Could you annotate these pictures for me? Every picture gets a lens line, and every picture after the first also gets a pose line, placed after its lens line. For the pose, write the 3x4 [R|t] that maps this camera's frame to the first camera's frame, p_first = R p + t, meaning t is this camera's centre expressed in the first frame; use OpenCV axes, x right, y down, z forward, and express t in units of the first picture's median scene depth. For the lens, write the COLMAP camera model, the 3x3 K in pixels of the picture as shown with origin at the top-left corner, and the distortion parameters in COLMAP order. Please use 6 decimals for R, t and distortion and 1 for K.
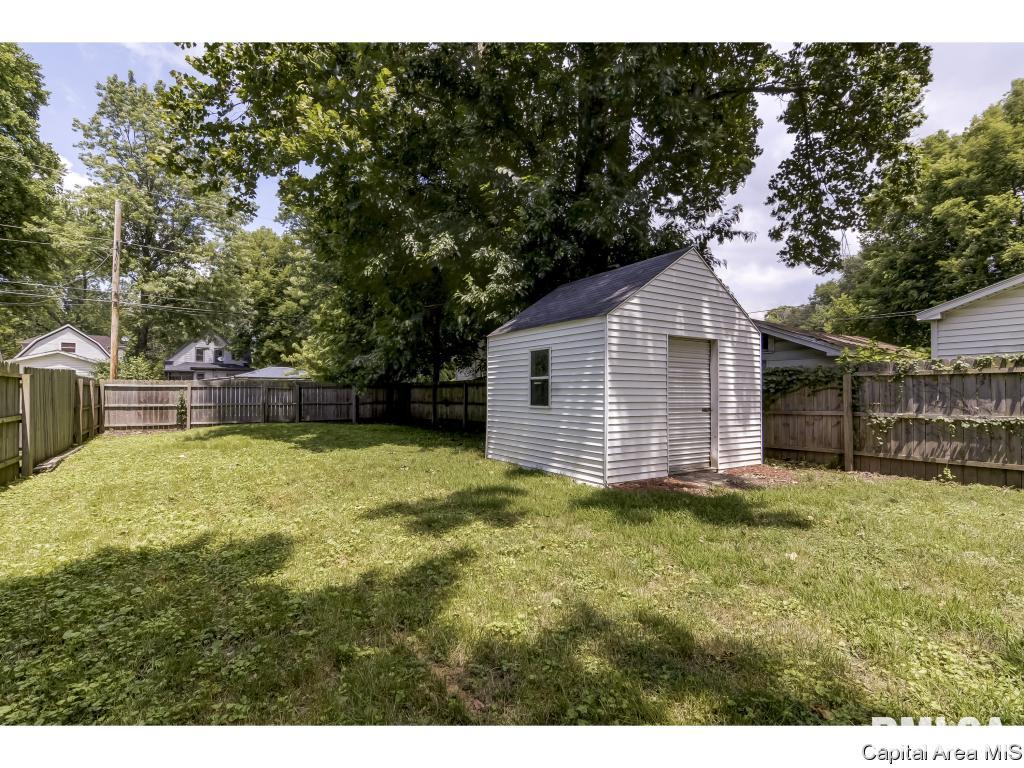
lens RADIAL K [[496.4, 0, 511.6], [0, 496.4, 390.6], [0, 0, 1]] dist [-0.003324, 0.005922]
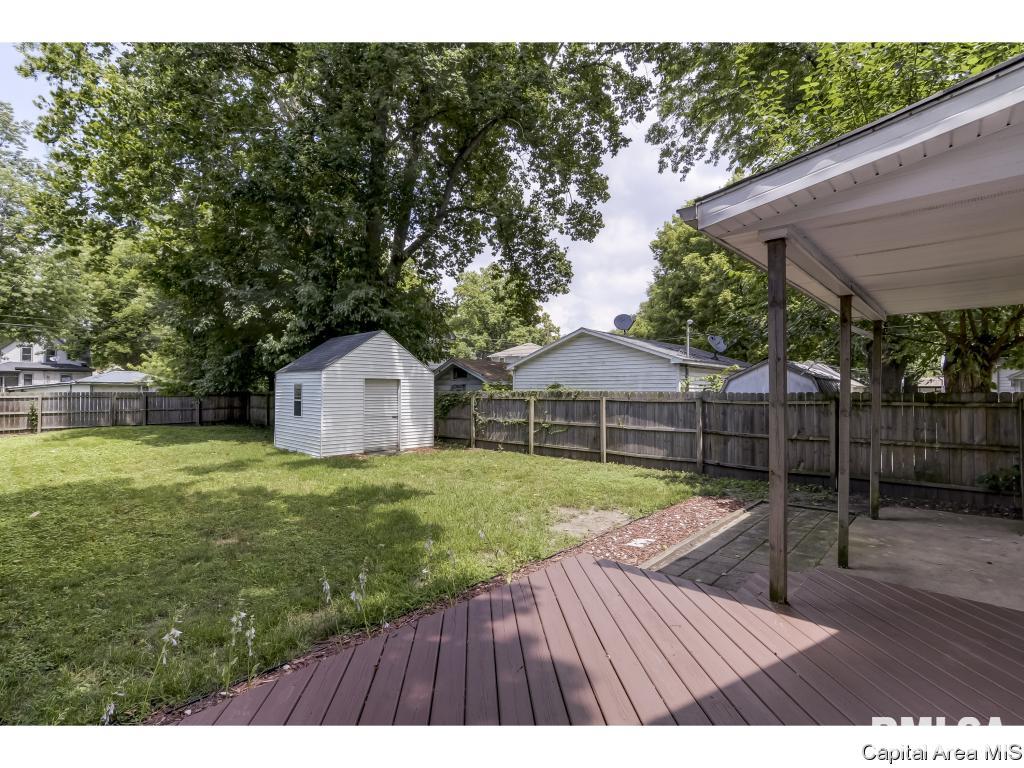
lens RADIAL K [[496.4, 0, 513.5], [0, 496.4, 387.3], [0, 0, 1]] dist [-0.003324, 0.005922]
pose [[0.973763, 0.001221, 0.227563, 0.192065], [-0.001505, 0.999998, 0.001074, -0.035760], [-0.227561, -0.001388, 0.973763, -0.433749]]
